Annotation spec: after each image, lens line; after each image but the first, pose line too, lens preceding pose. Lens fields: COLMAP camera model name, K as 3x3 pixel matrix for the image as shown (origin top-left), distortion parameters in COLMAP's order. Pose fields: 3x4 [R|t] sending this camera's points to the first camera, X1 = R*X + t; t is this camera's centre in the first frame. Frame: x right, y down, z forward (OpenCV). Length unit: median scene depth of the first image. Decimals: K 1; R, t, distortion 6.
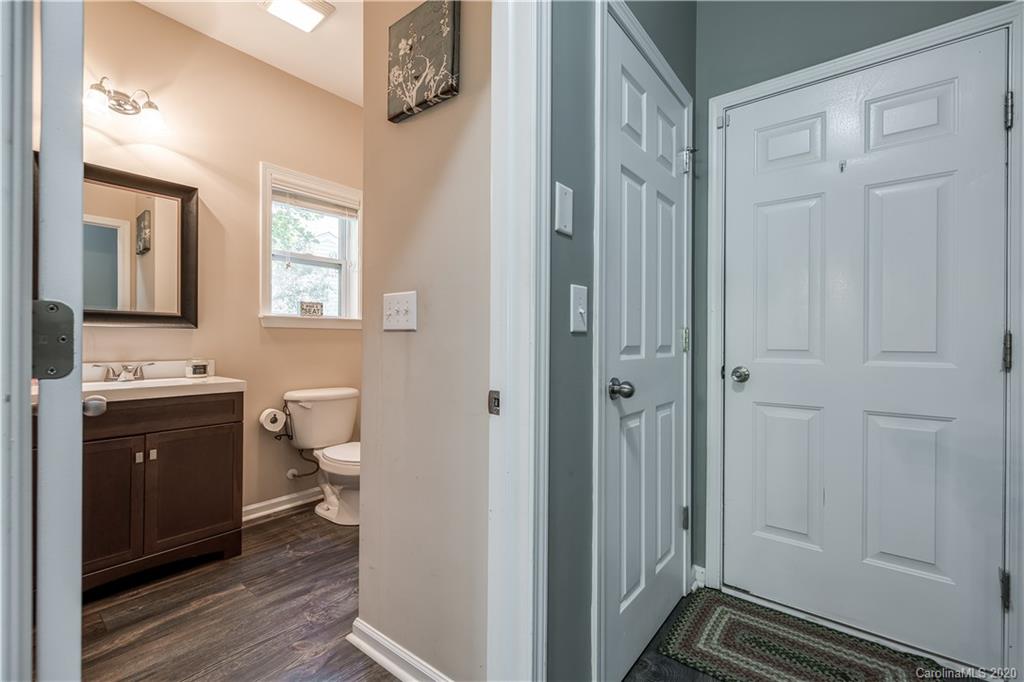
lens RADIAL K [[434.7, 0, 514.4], [0, 434.7, 338.6], [0, 0, 1]] dist [-0.000300, -0.000878]
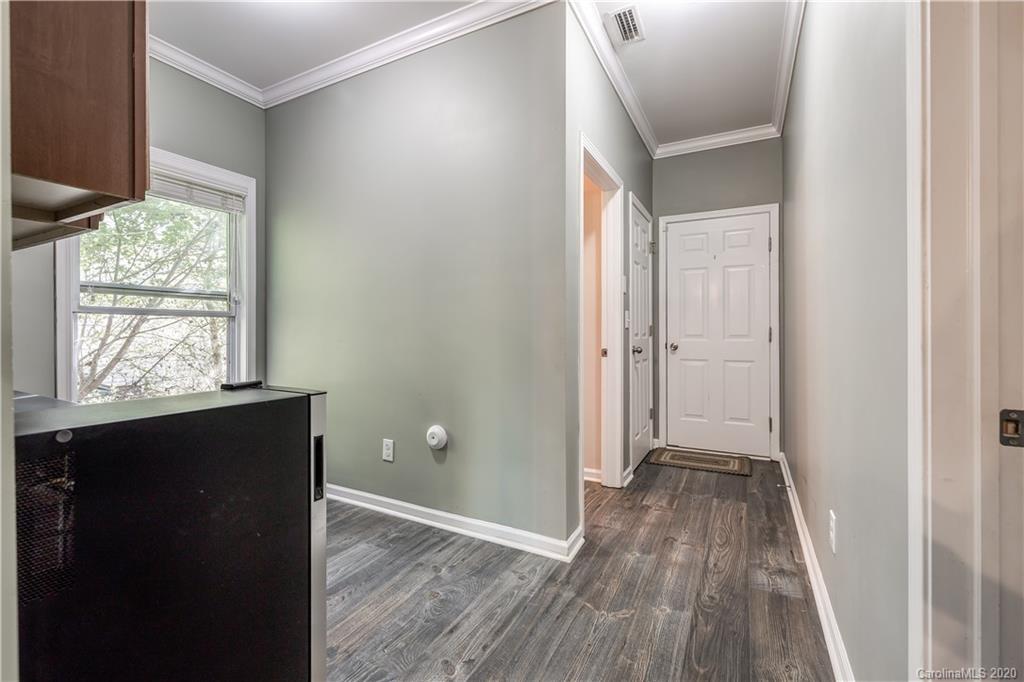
lens RADIAL K [[434.7, 0, 511.0], [0, 434.7, 324.0], [0, 0, 1]] dist [-0.000300, -0.000878]
pose [[0.983681, -0.001916, 0.179910, -0.674753], [0.003931, 0.999933, -0.010847, -0.009872], [-0.179877, 0.011378, 0.983623, -0.994947]]
